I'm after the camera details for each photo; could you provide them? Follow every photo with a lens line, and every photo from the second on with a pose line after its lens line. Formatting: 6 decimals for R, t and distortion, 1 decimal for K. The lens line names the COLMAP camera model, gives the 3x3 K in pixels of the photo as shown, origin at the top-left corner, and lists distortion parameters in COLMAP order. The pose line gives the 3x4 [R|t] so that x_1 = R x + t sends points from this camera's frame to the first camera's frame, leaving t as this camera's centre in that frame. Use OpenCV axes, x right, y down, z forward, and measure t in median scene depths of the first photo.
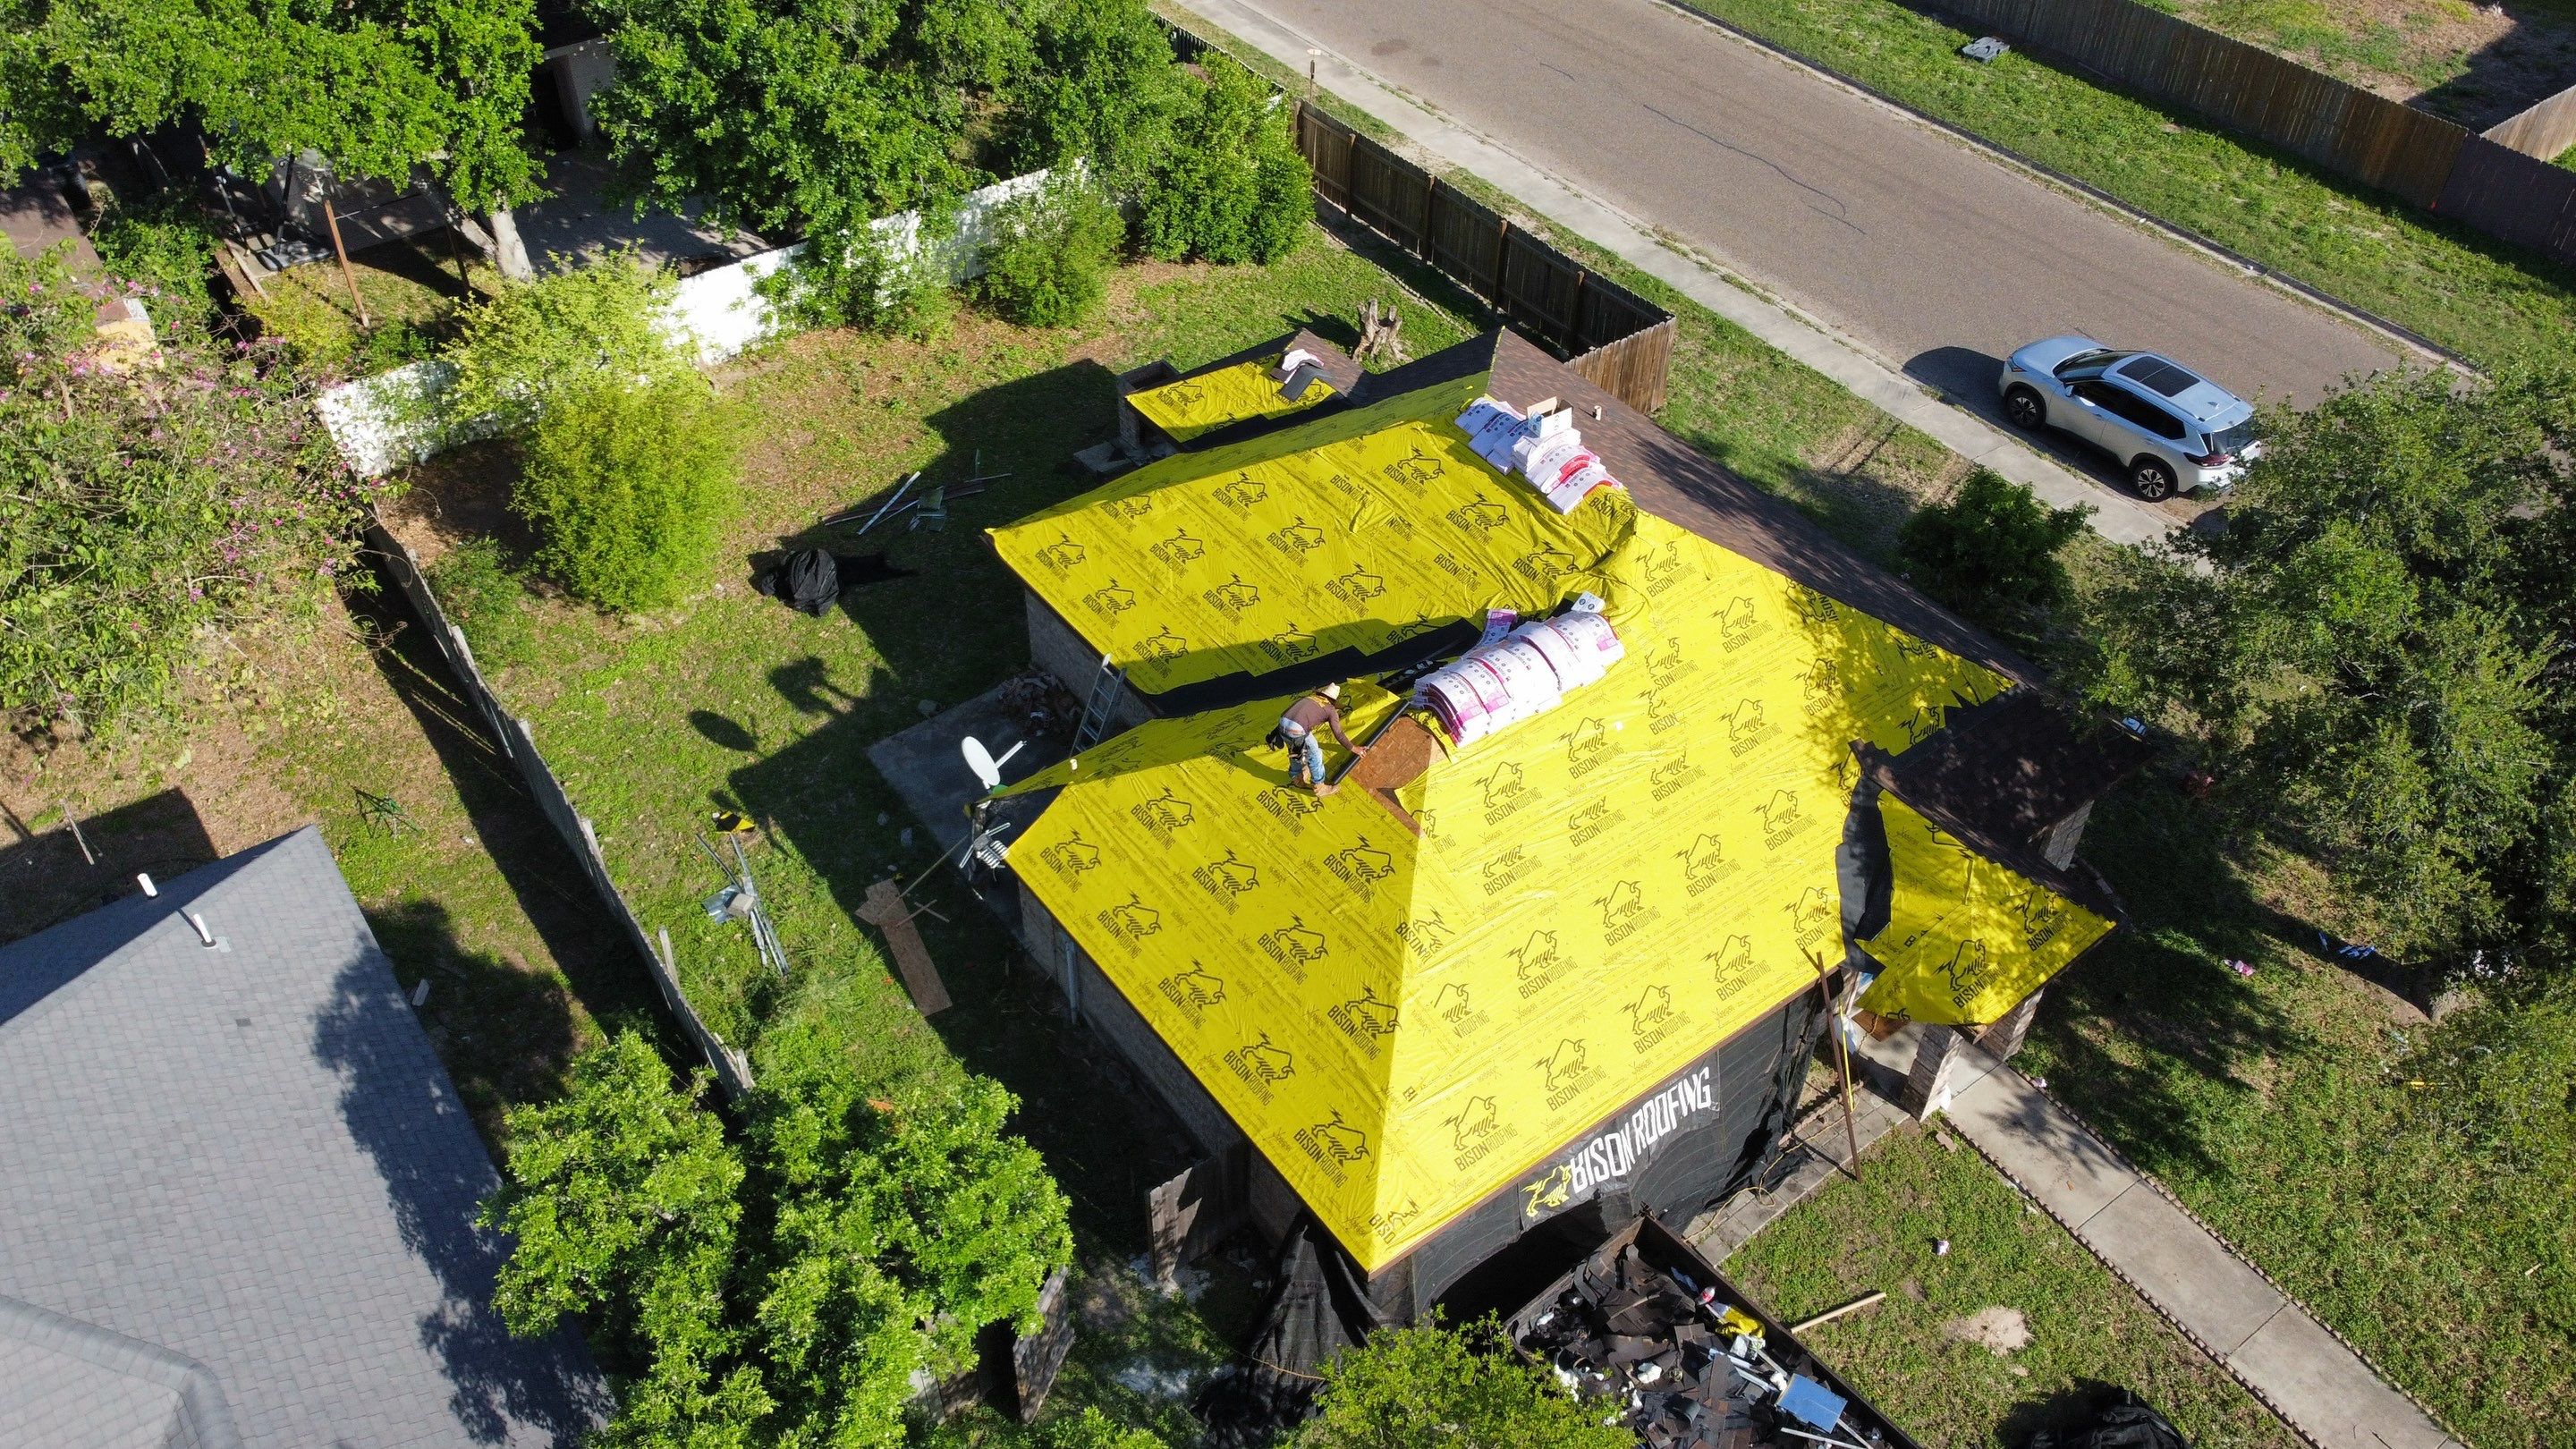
lens RADIAL K [[1932.0, 0, 1289.1], [0, 1932.0, 749.5], [0, 0, 1]] dist [0.017096, -0.024377]
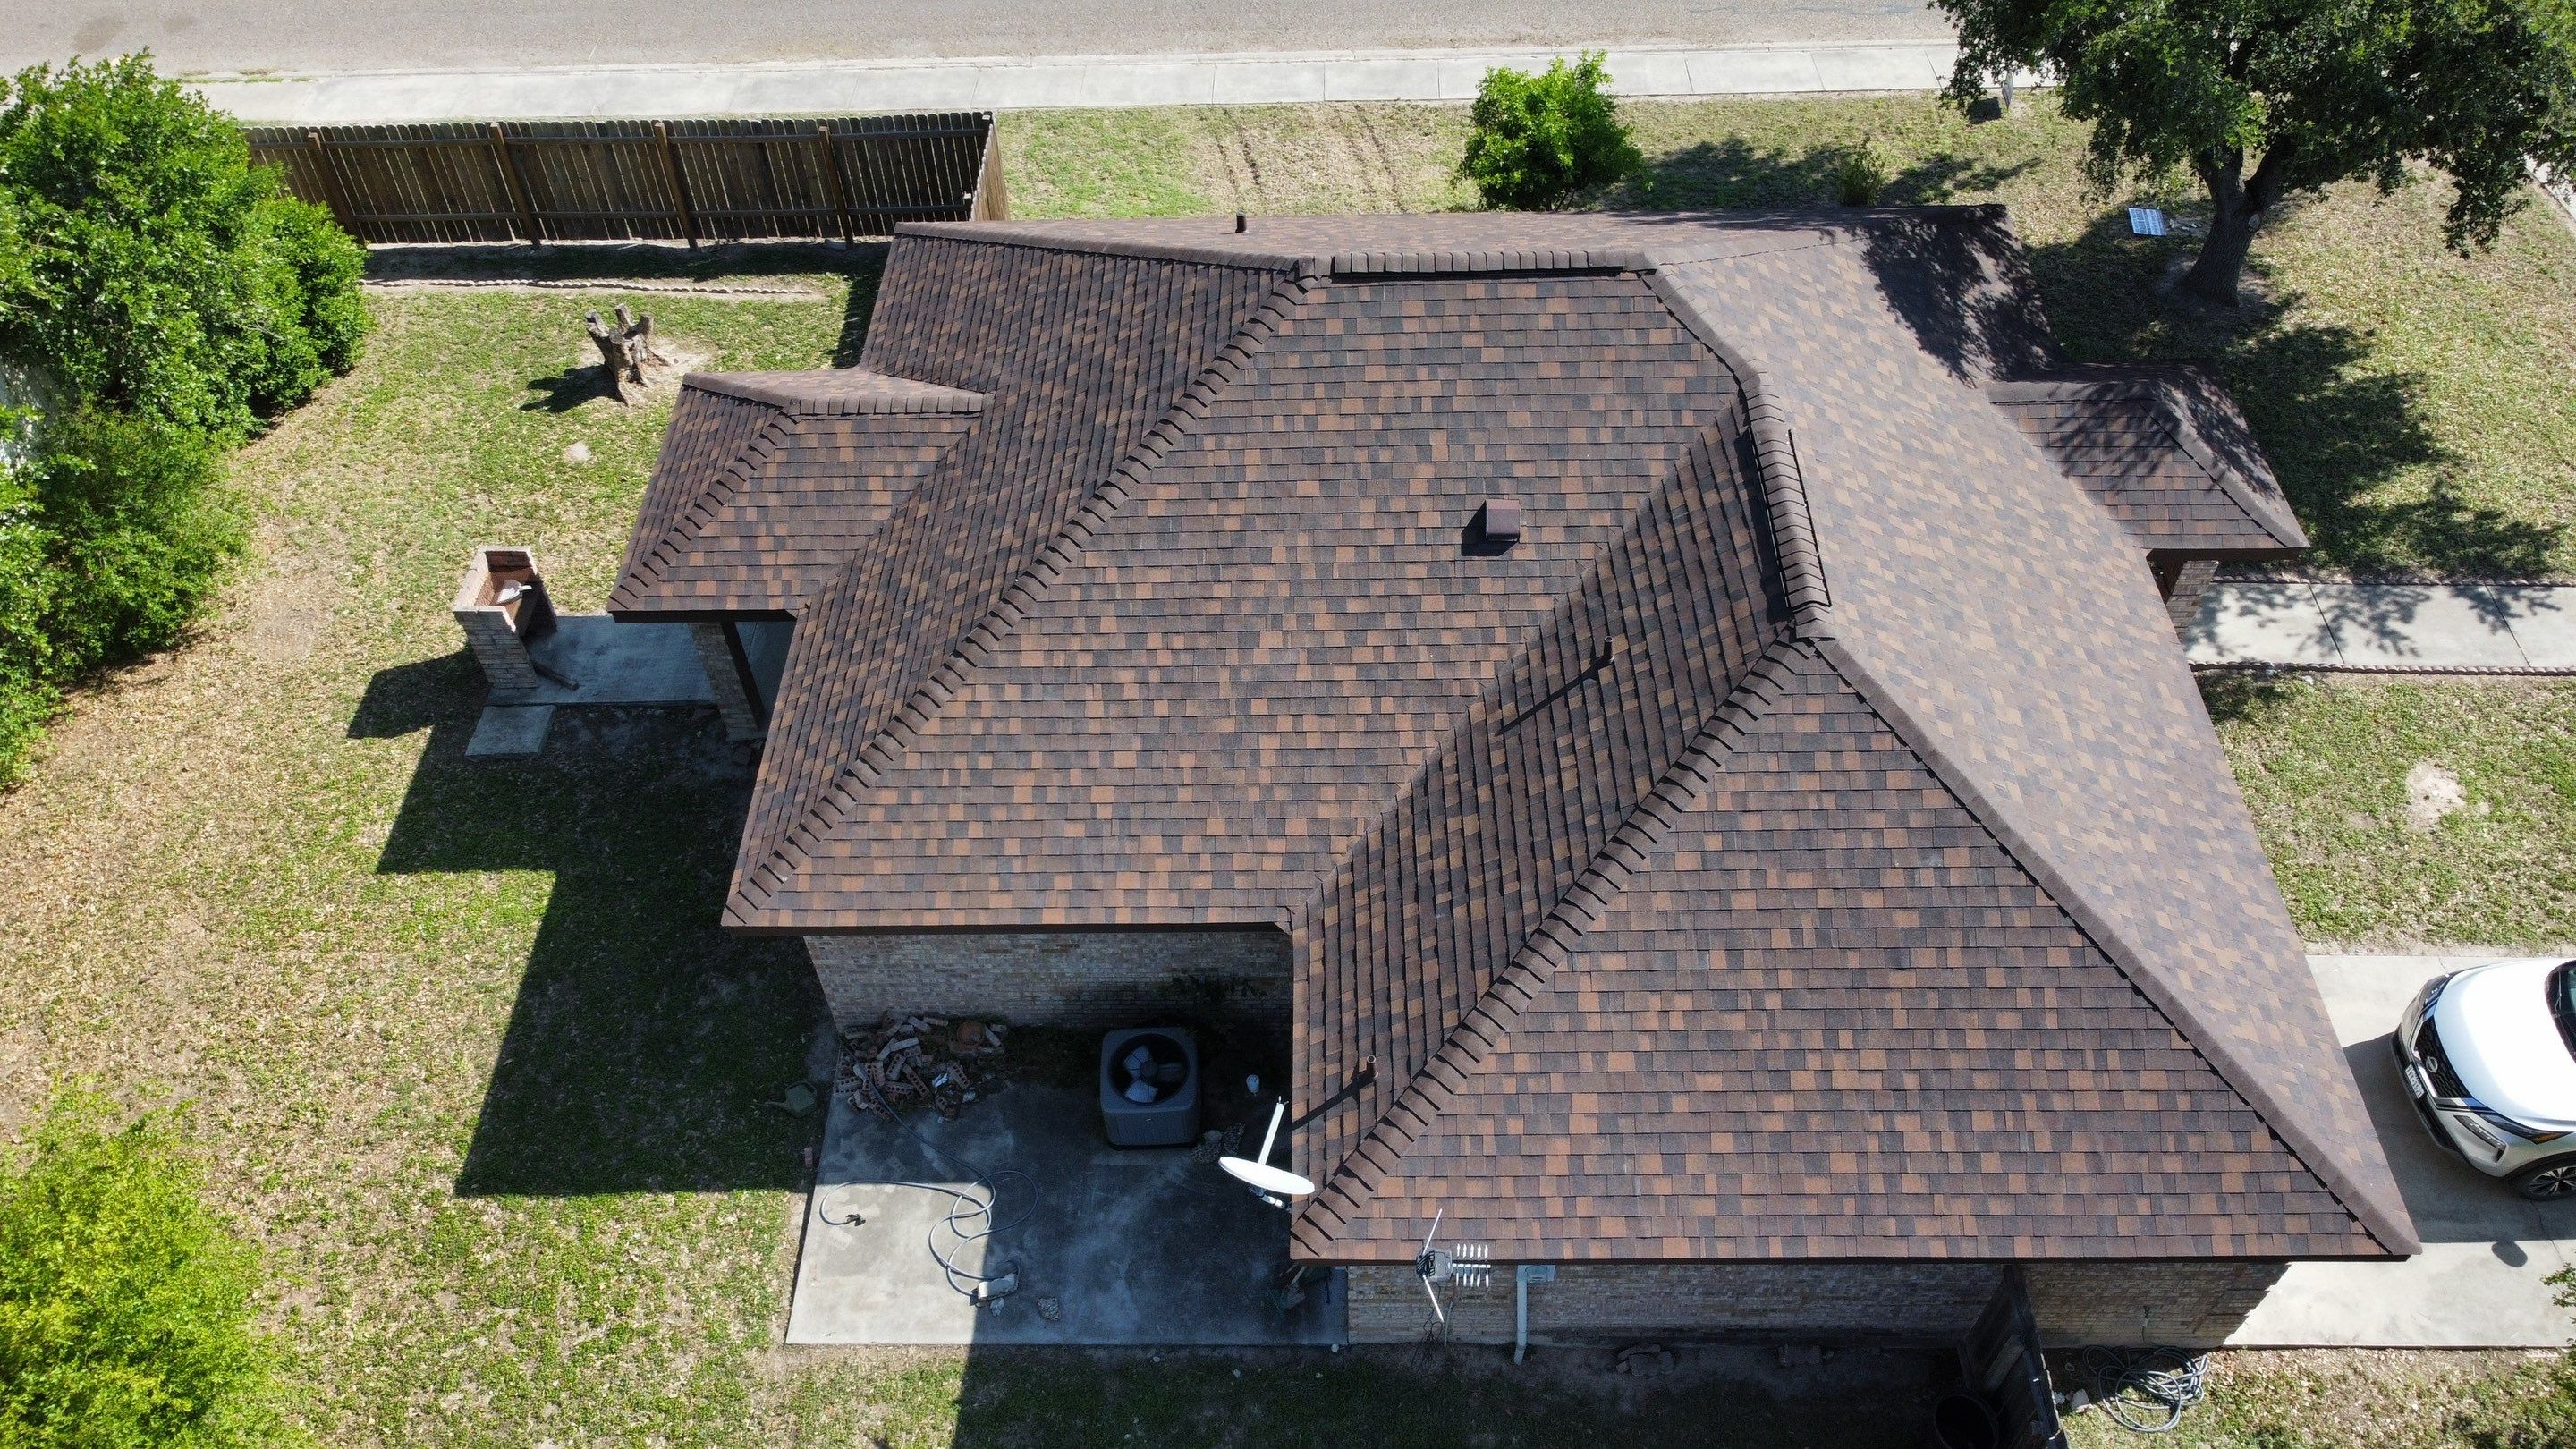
lens RADIAL K [[1932.0, 0, 1294.3], [0, 1932.0, 729.6], [0, 0, 1]] dist [0.017096, -0.024377]
pose [[0.600367, -0.617931, 0.507662, -0.363345], [0.566168, 0.776744, 0.275904, -0.252257], [-0.564813, 0.121778, 0.816184, 0.489770]]
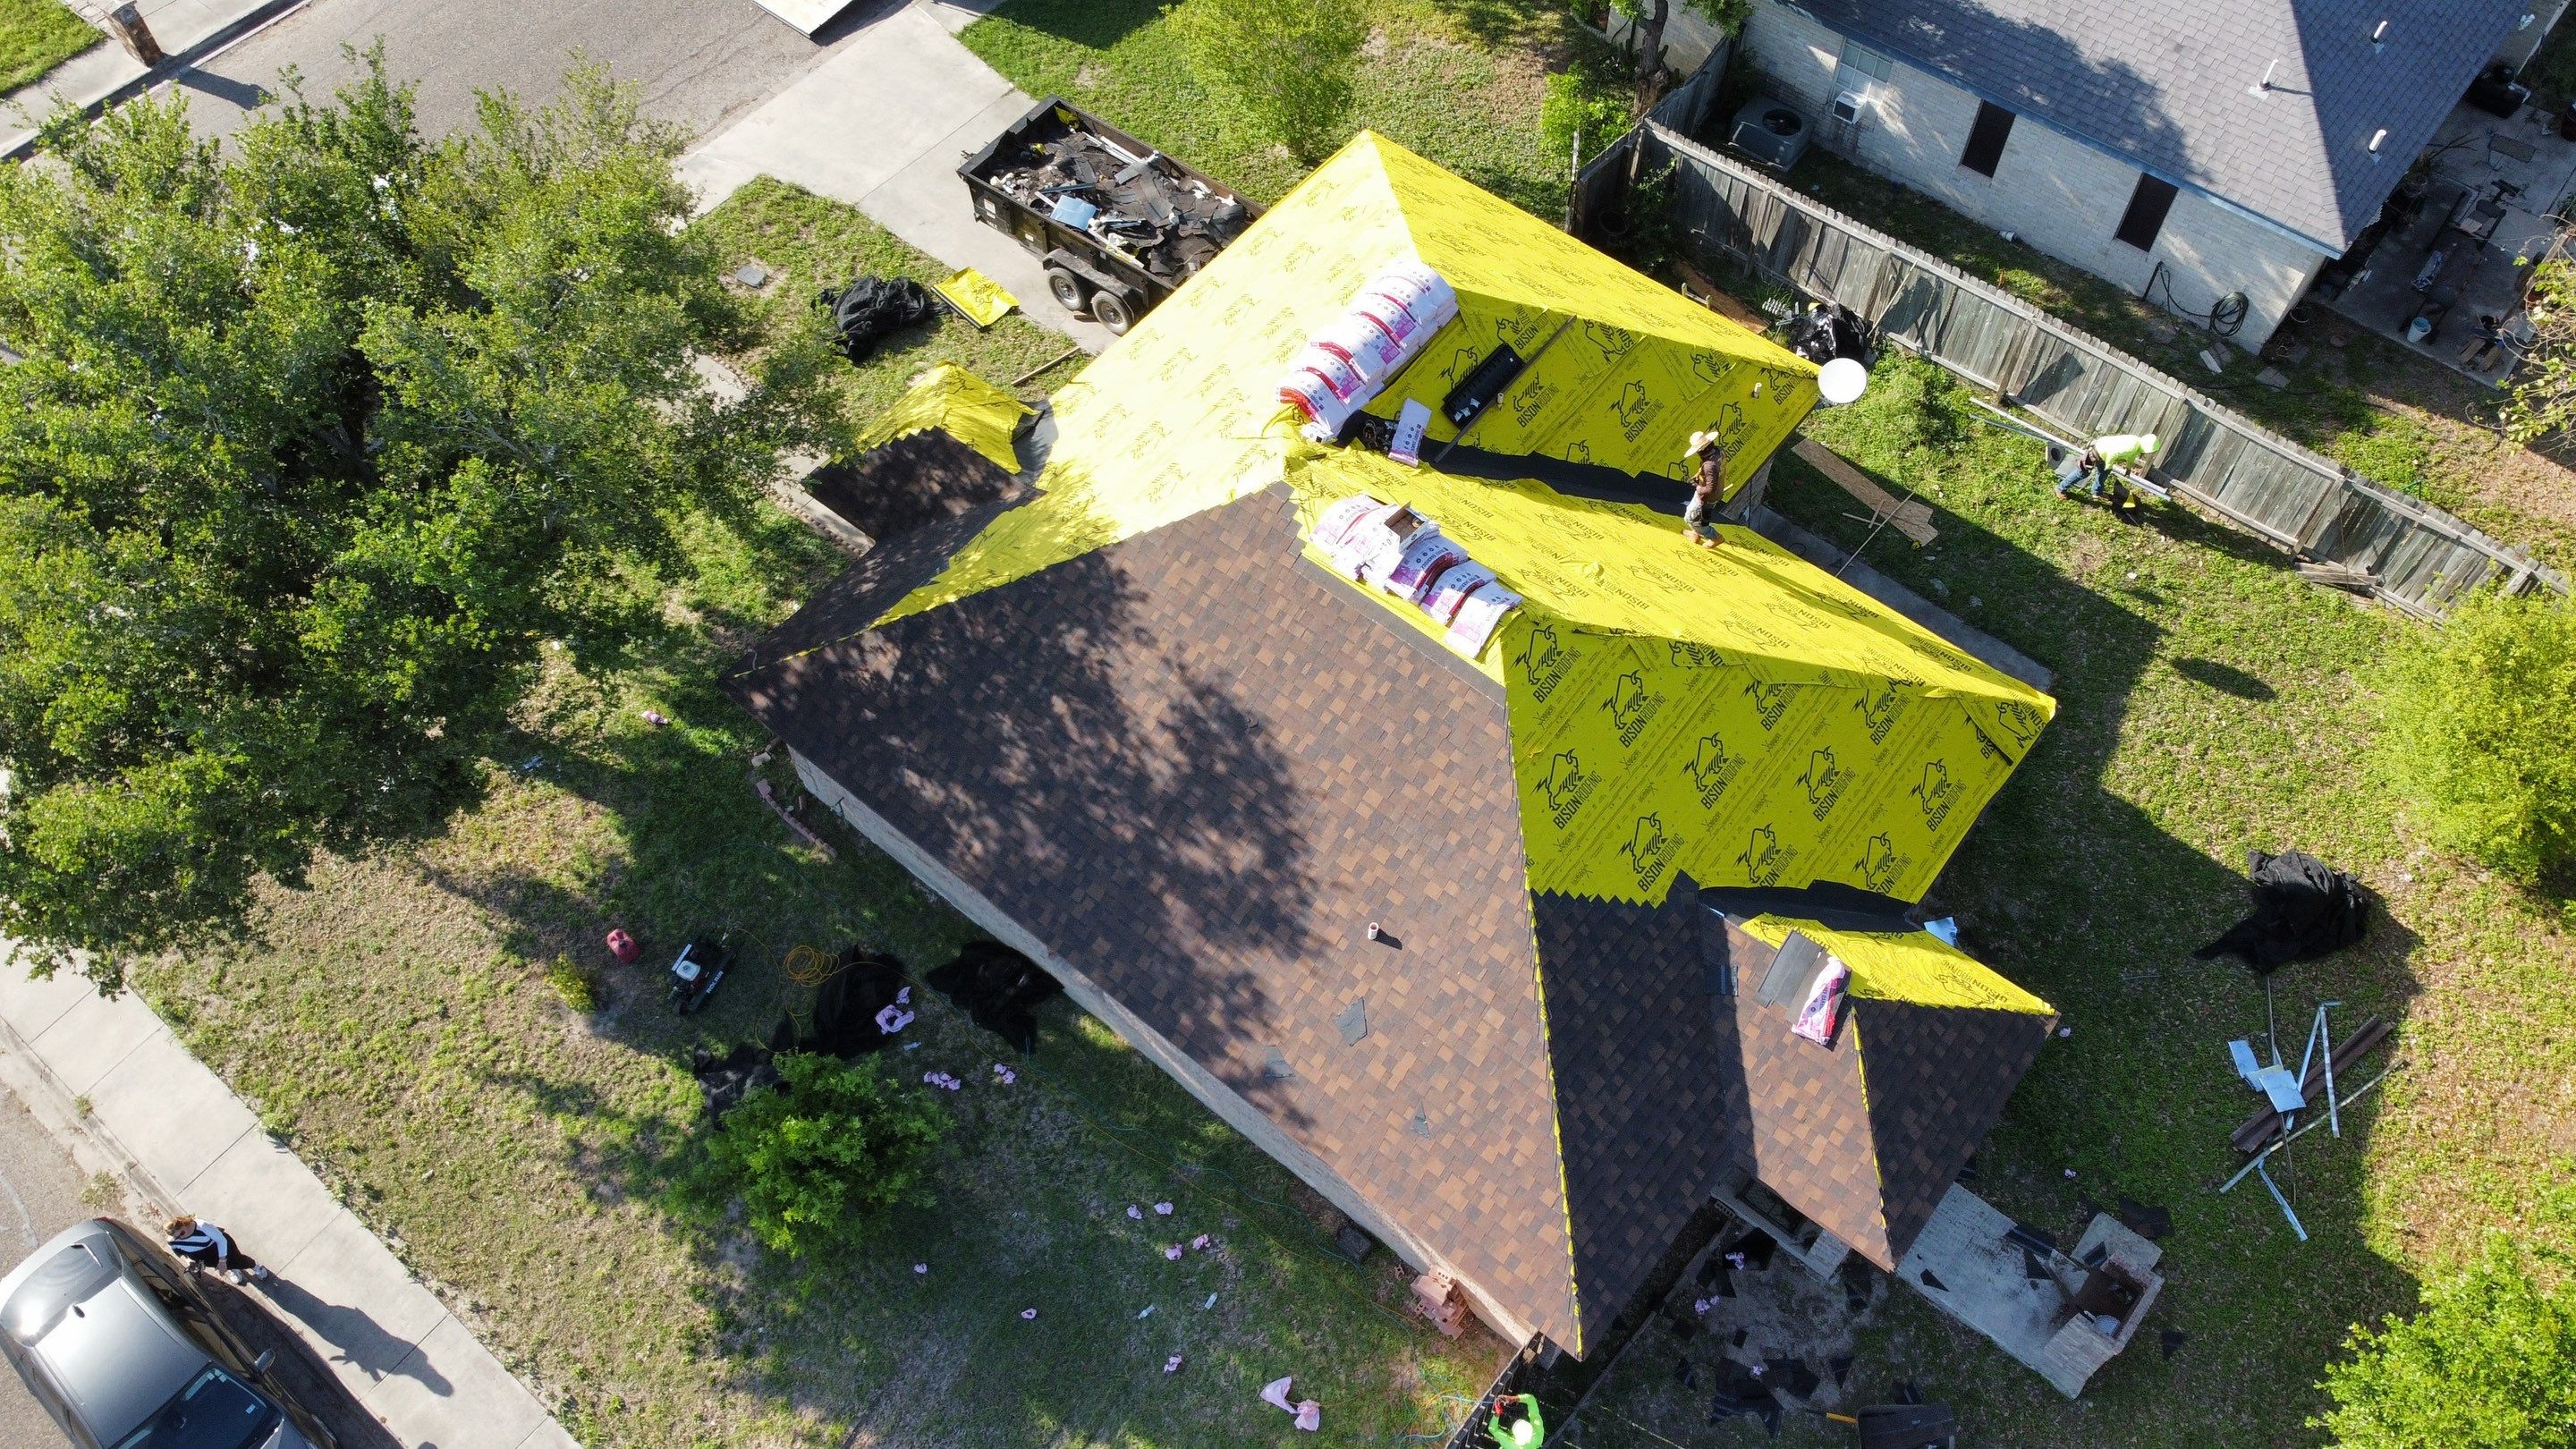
lens RADIAL K [[1932.0, 0, 1287.0], [0, 1932.0, 730.0], [0, 0, 1]] dist [0.017096, -0.024377]
pose [[-0.969529, 0.208577, -0.128486, 0.310265], [-0.162784, -0.156578, 0.974158, -0.998934], [0.183069, 0.965391, 0.185760, 0.915030]]
